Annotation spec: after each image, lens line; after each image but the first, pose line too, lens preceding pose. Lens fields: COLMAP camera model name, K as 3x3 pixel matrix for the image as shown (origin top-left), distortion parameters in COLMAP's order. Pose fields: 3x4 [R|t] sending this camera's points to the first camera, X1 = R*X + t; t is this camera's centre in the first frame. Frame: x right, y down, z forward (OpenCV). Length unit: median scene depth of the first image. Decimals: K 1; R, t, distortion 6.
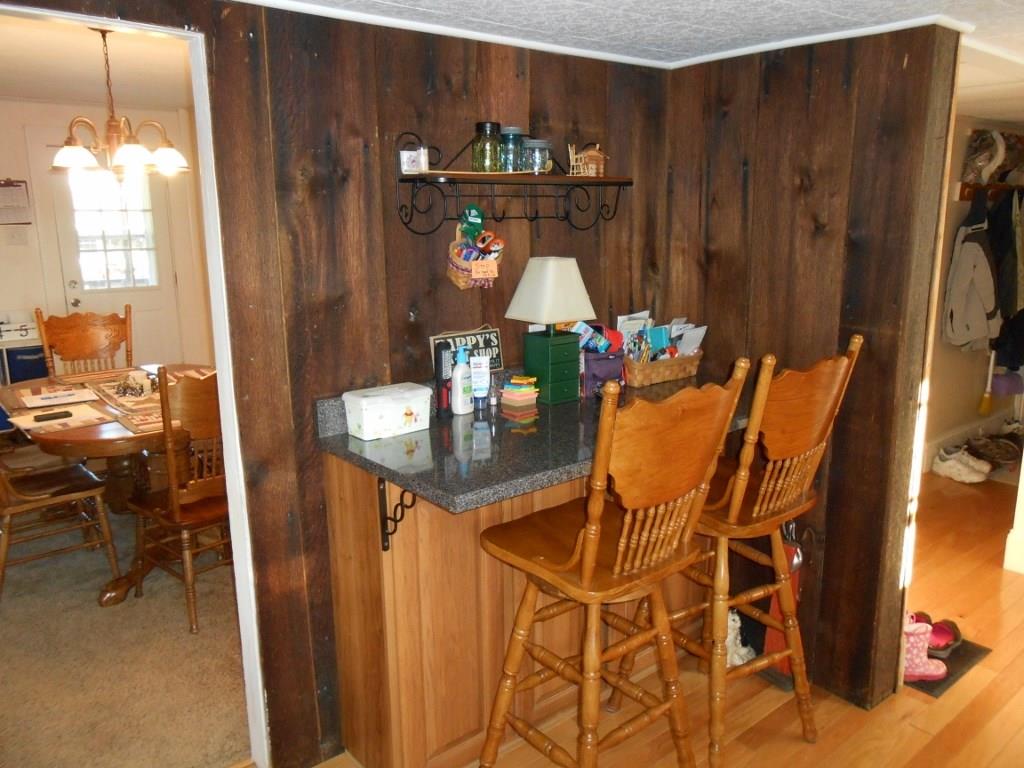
lens RADIAL K [[799.4, 0, 516.2], [0, 799.4, 385.0], [0, 0, 1]] dist [-0.039306, 0.046506]
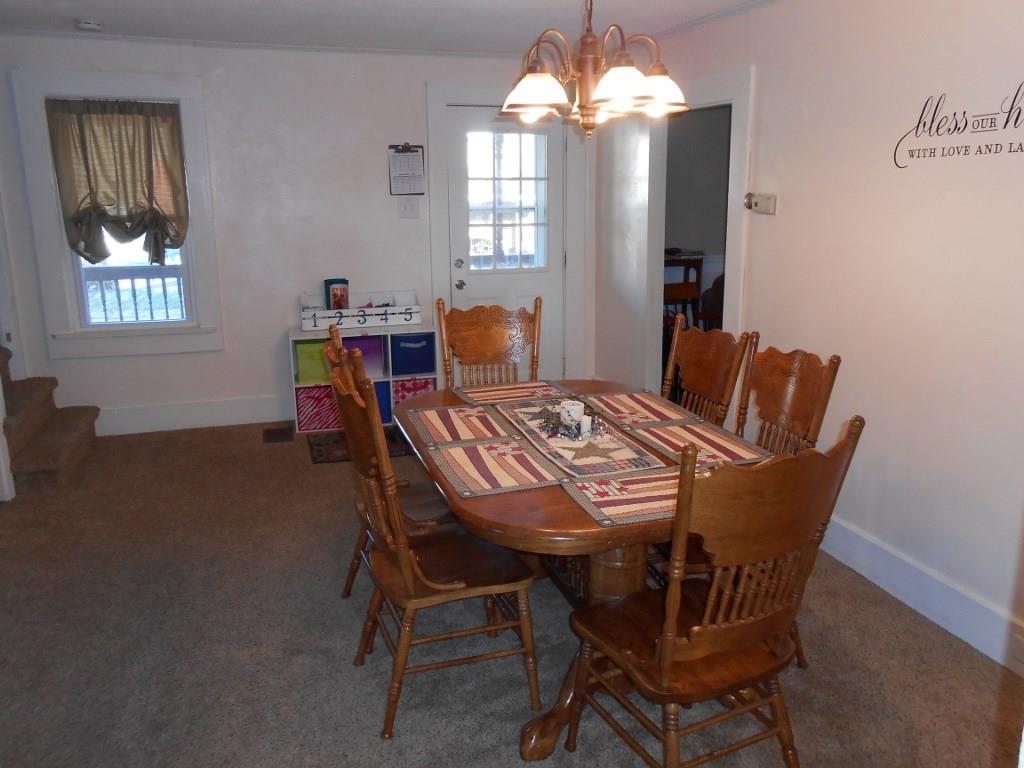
lens RADIAL K [[799.4, 0, 511.1], [0, 799.4, 385.0], [0, 0, 1]] dist [-0.039306, 0.046506]
pose [[0.924424, 0.088103, -0.371049, -0.220687], [-0.076191, 0.996000, 0.046671, -0.051300], [0.373677, -0.014873, 0.927440, 0.264672]]
